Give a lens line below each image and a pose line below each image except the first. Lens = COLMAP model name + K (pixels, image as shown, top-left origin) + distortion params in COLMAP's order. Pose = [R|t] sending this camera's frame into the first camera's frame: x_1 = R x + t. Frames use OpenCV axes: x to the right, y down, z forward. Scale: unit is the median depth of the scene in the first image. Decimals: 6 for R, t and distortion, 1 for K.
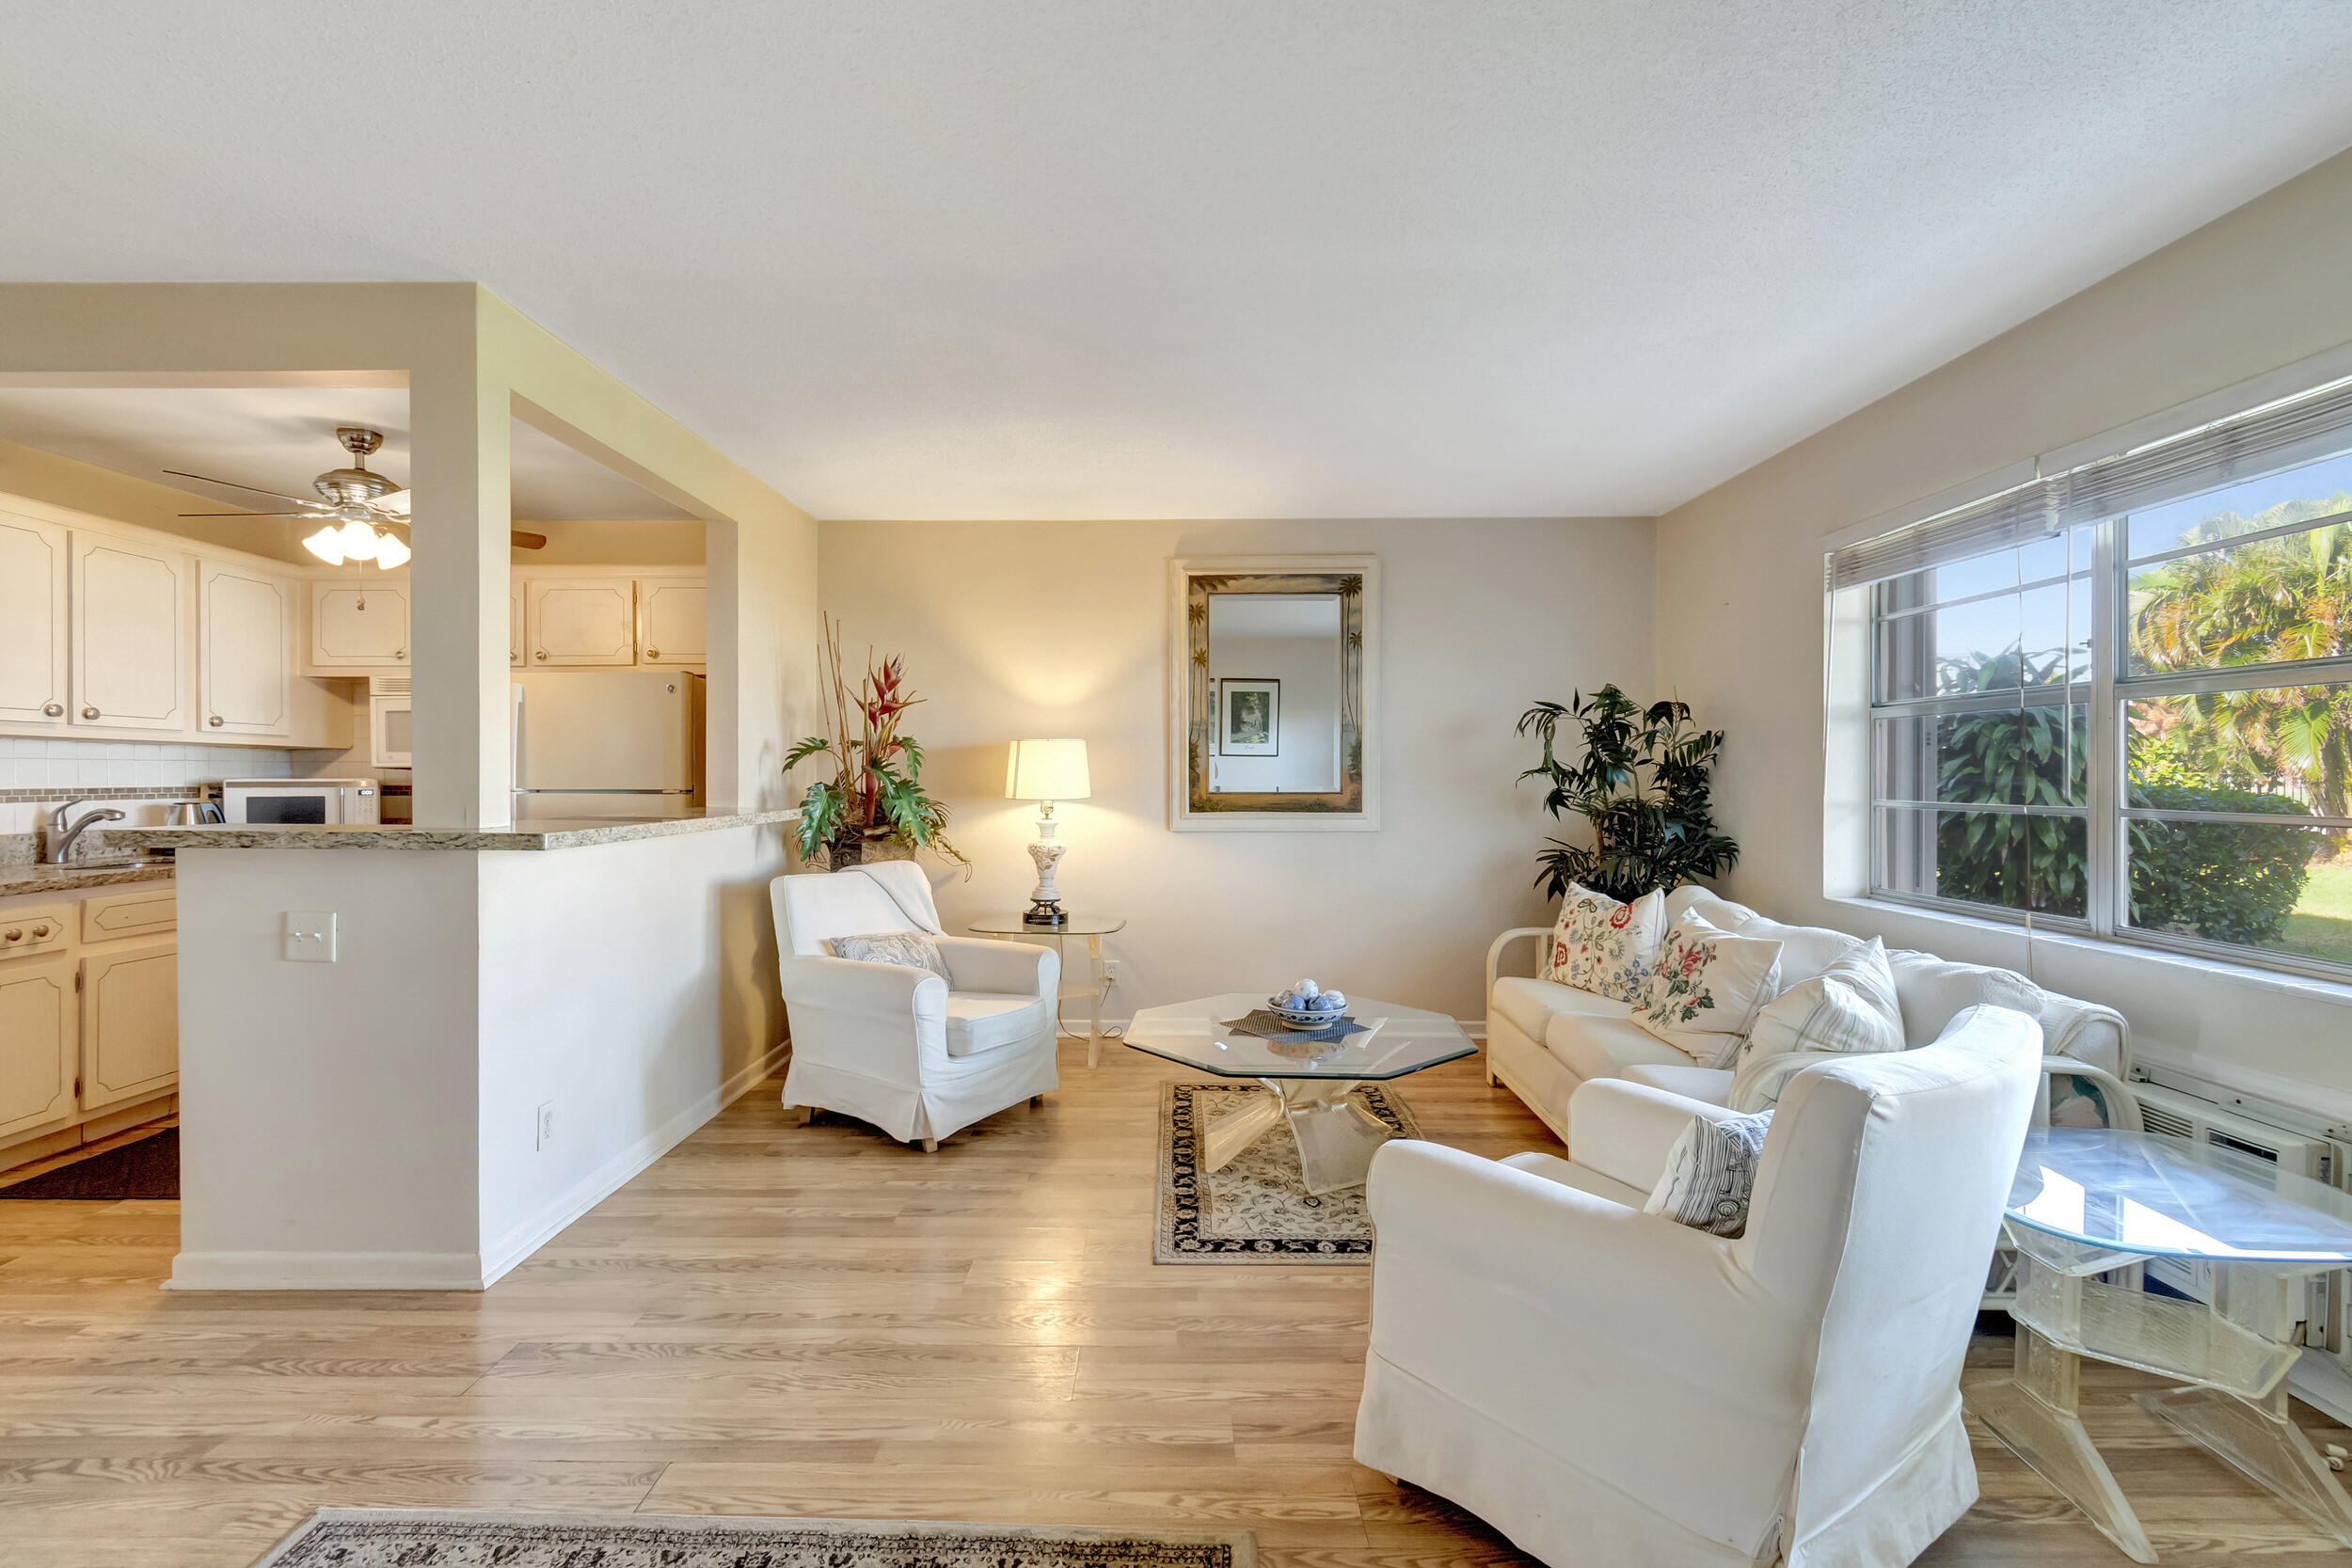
lens RADIAL K [[1051.6, 0, 1156.9], [0, 1051.6, 774.4], [0, 0, 1]] dist [0.000297, -0.000019]
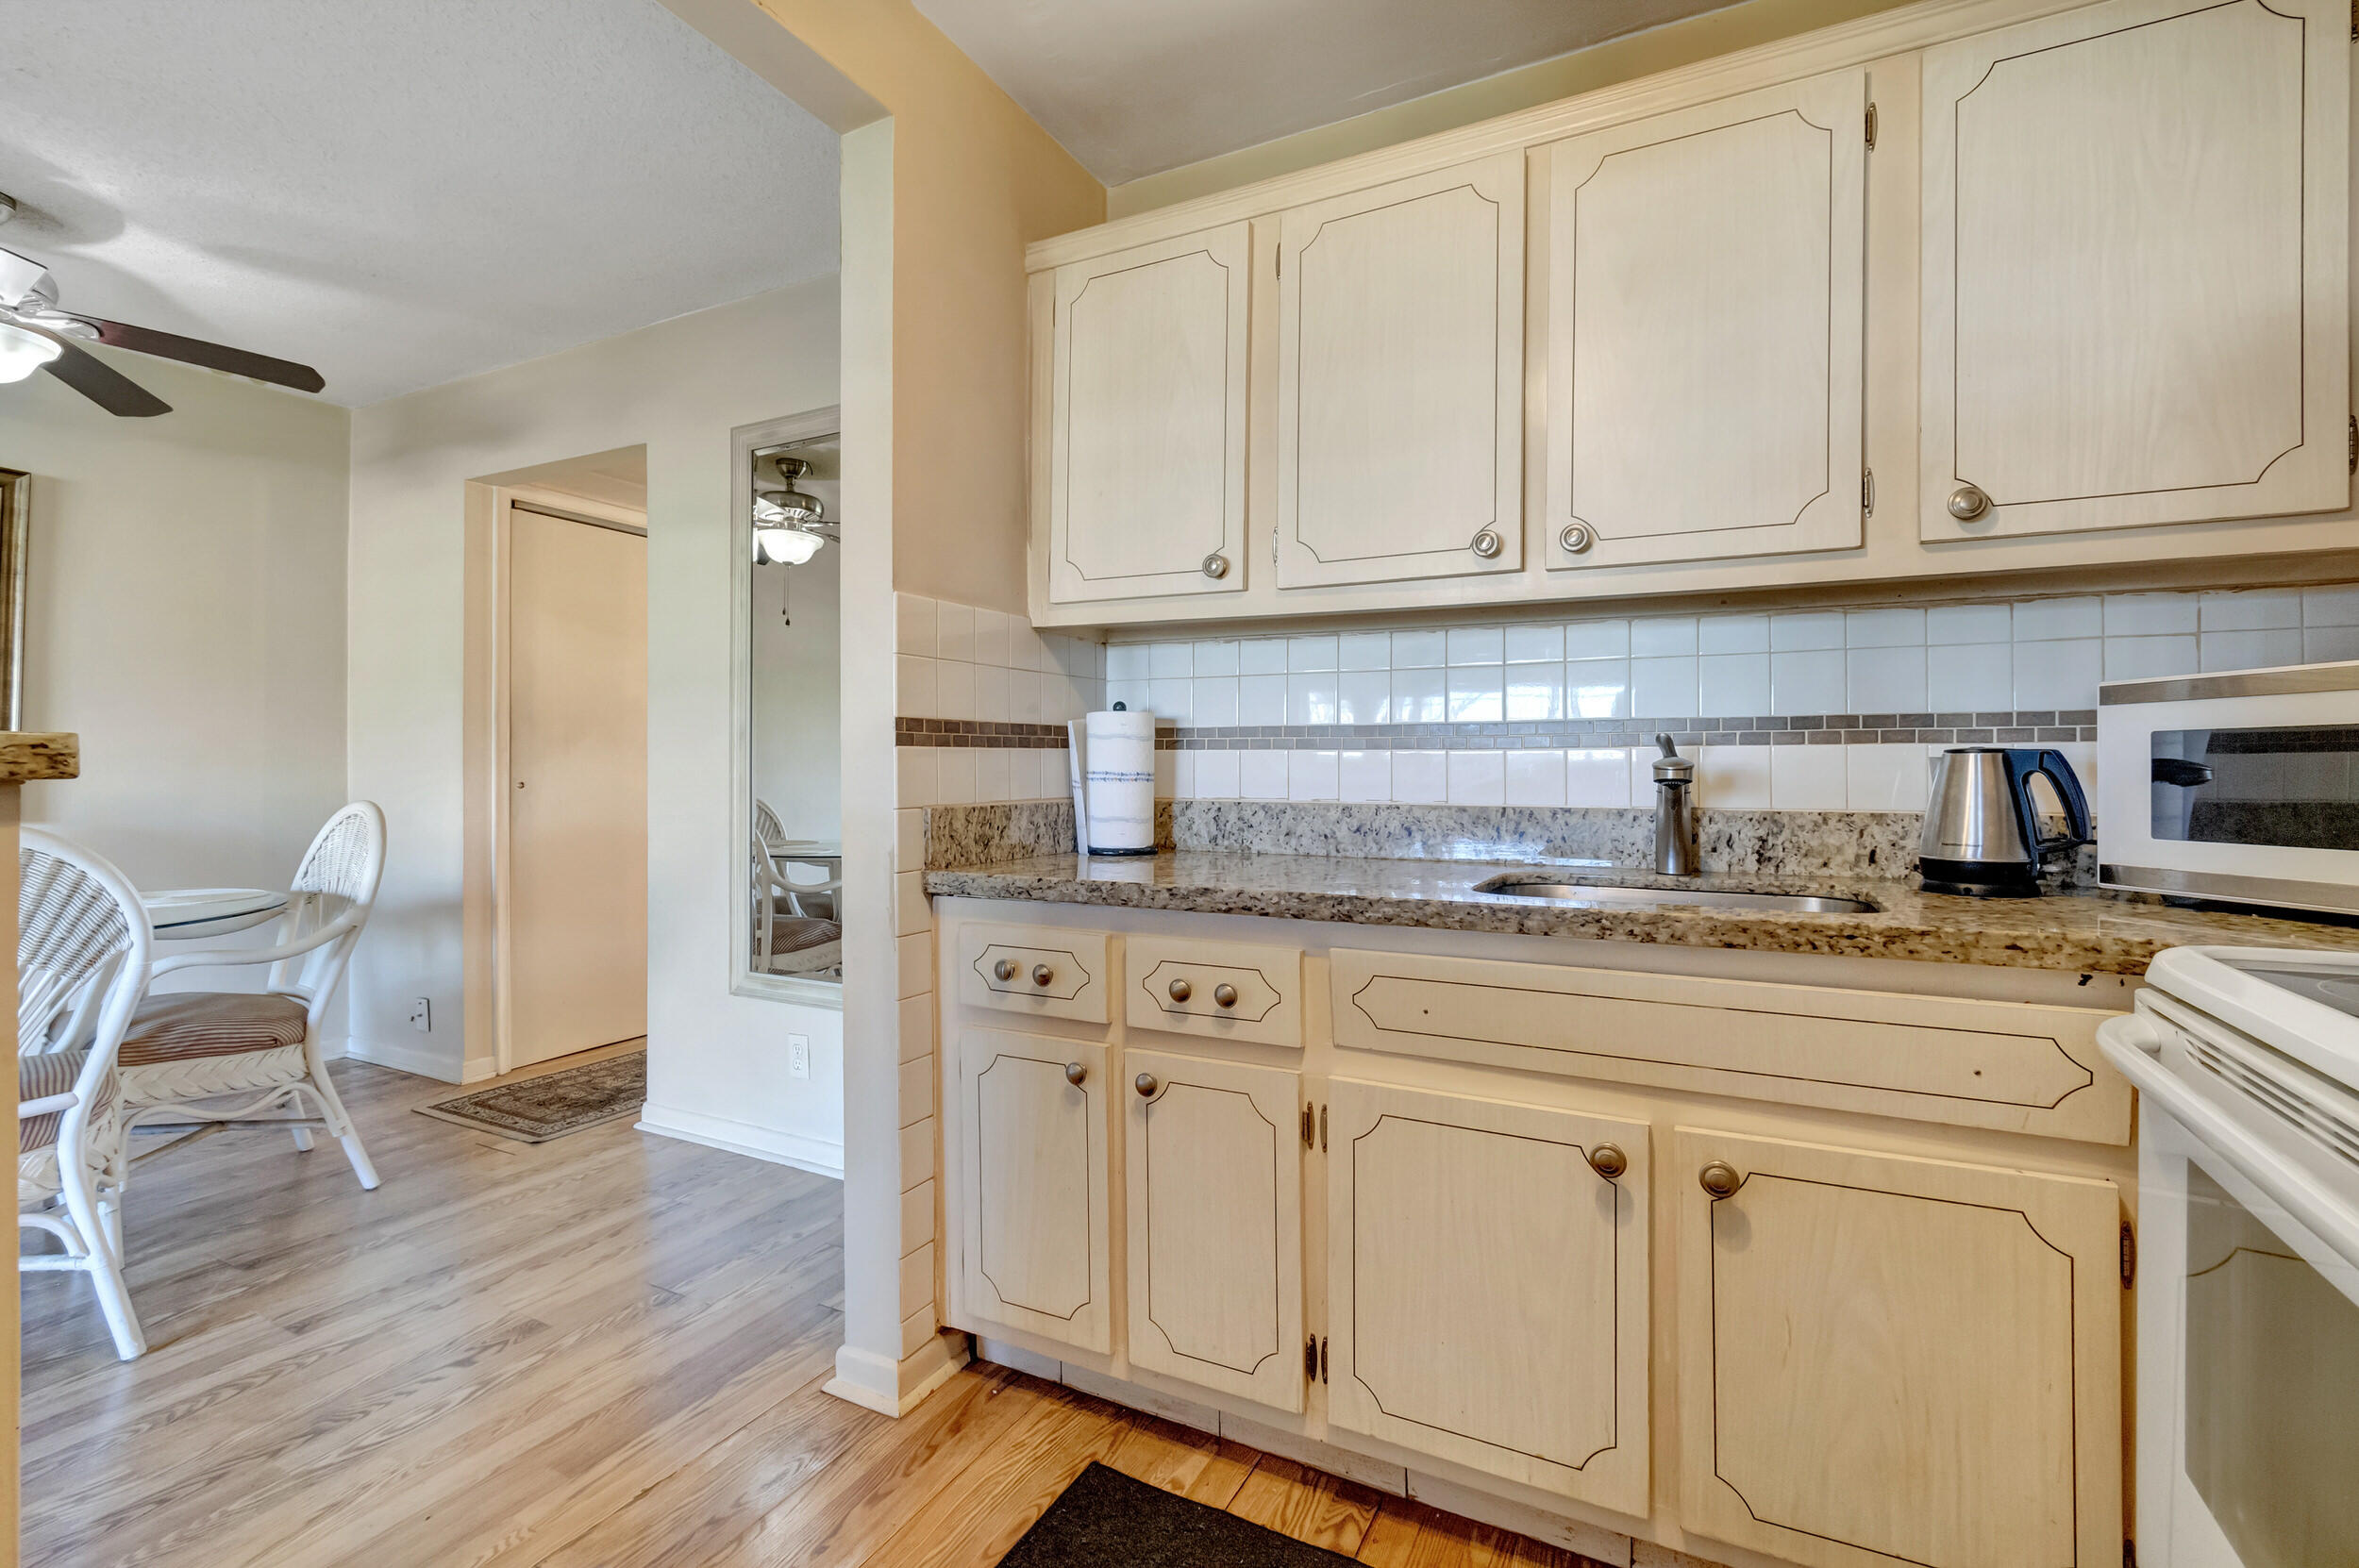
lens RADIAL K [[1043.7, 0, 1160.7], [0, 1043.7, 772.3], [0, 0, 1]] dist [0.001035, -0.000558]
pose [[-0.453430, -0.001644, -0.891291, -0.524886], [-0.005067, 0.999987, 0.000733, 0.039550], [0.891278, 0.004849, -0.453432, 1.005069]]
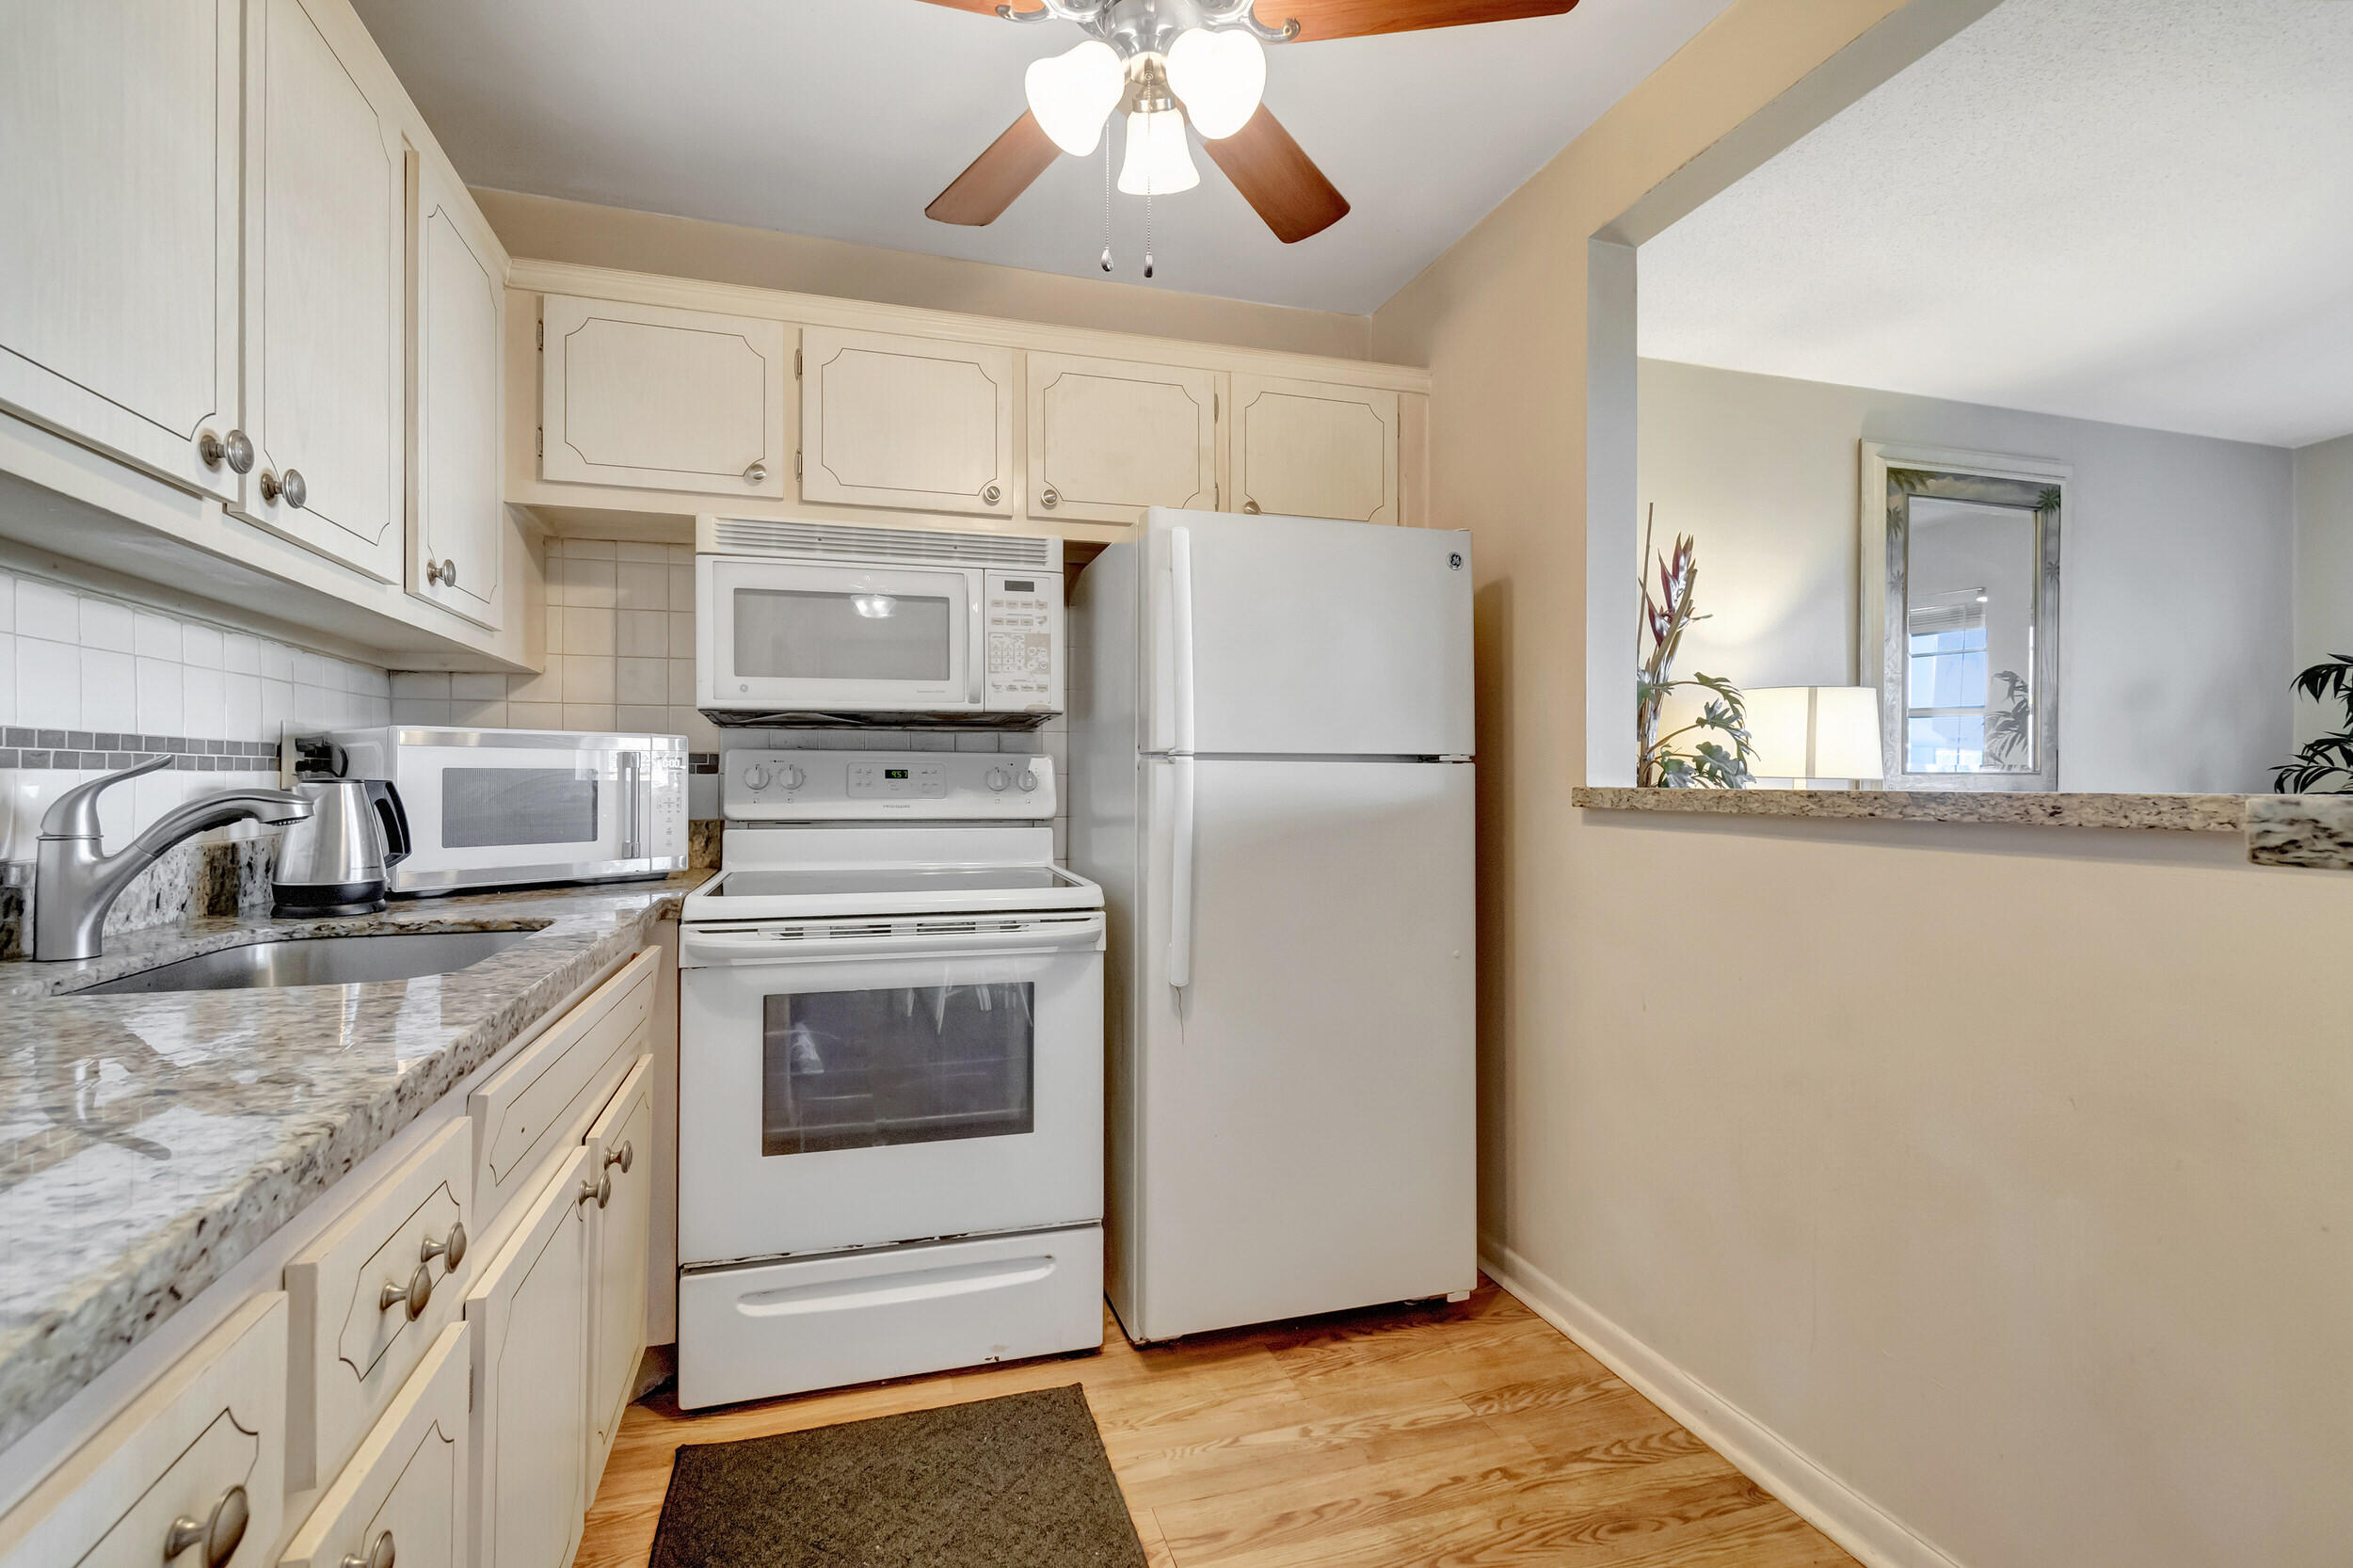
lens RADIAL K [[1052.1, 0, 1157.4], [0, 1052.1, 774.4], [0, 0, 1]] dist [0.000297, -0.000019]
pose [[0.953942, 0.002264, 0.299983, -0.824576], [-0.000161, 0.999975, -0.007033, 0.030375], [-0.299992, 0.006661, 0.953919, 0.593872]]
